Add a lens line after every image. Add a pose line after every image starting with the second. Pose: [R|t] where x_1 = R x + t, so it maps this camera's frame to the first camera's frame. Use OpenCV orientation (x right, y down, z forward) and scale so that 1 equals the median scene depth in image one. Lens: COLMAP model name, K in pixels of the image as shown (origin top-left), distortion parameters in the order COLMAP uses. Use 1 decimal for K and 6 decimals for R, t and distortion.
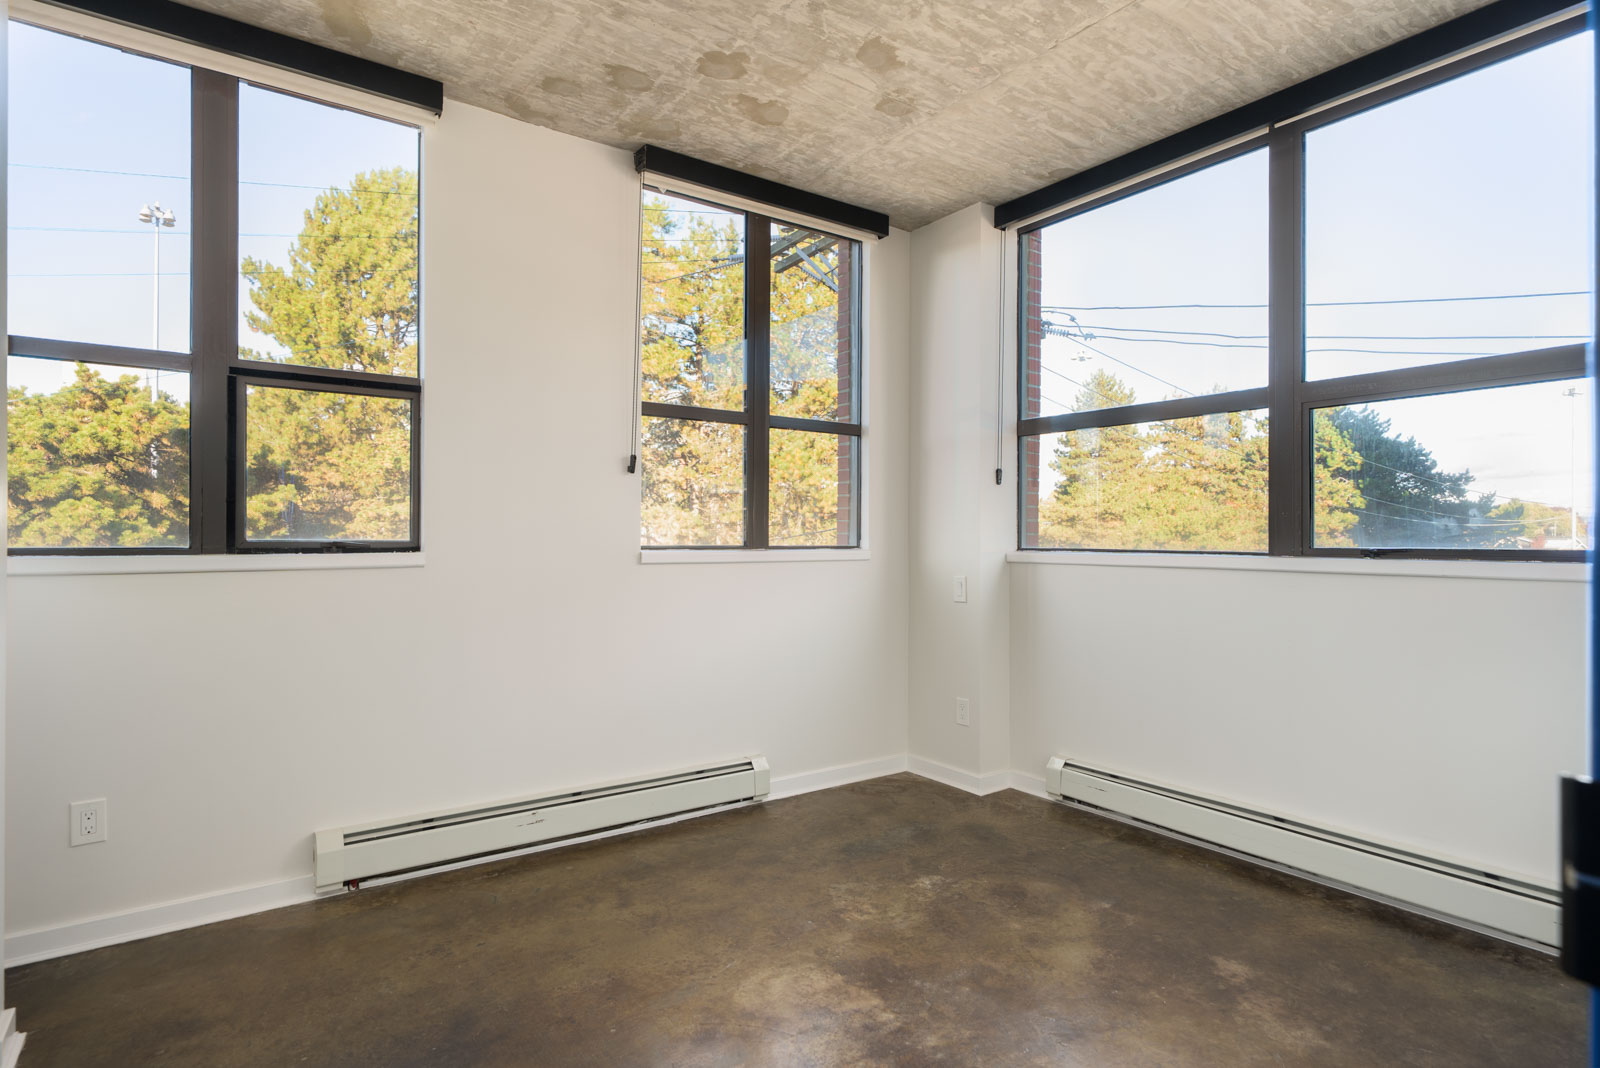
lens RADIAL K [[841.8, 0, 793.8], [0, 841.8, 532.3], [0, 0, 1]] dist [-0.000946, 0.000665]
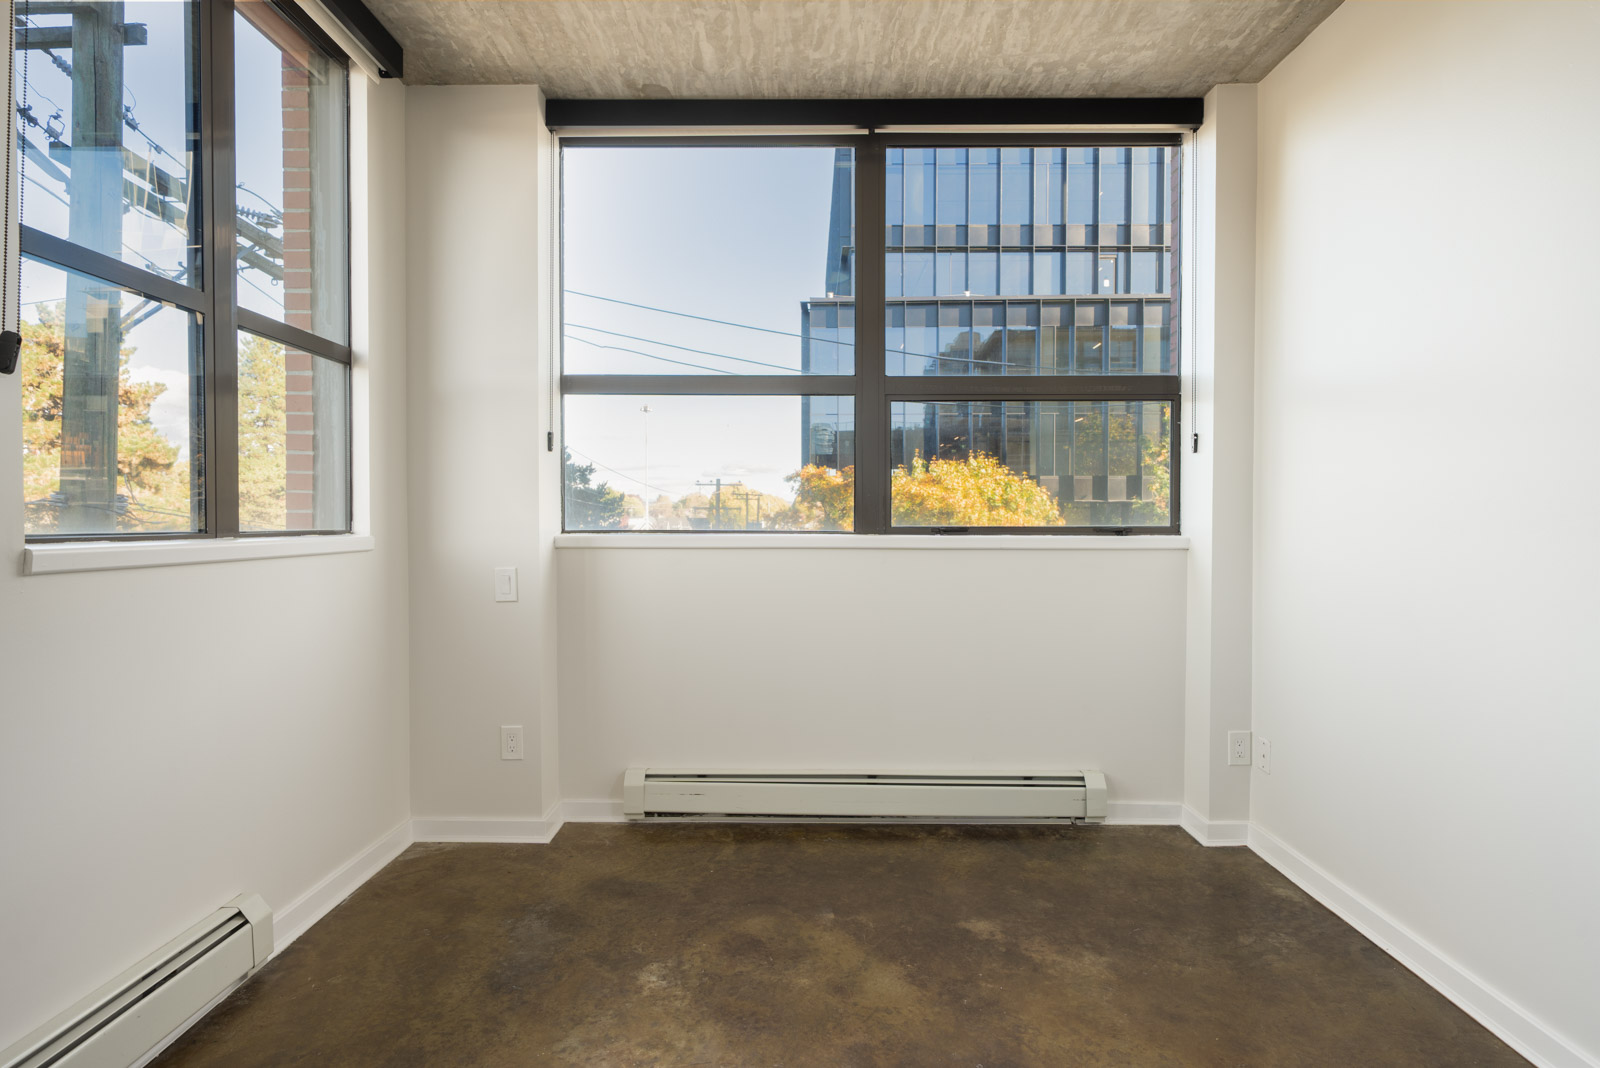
lens RADIAL K [[832.7, 0, 800.0], [0, 832.7, 534.0], [0, 0, 1]] dist [0.001802, -0.000307]
pose [[0.586350, -0.016325, 0.809893, -0.321291], [-0.004874, 0.999708, 0.023679, 0.002528], [-0.810043, -0.017832, 0.586099, 0.419695]]
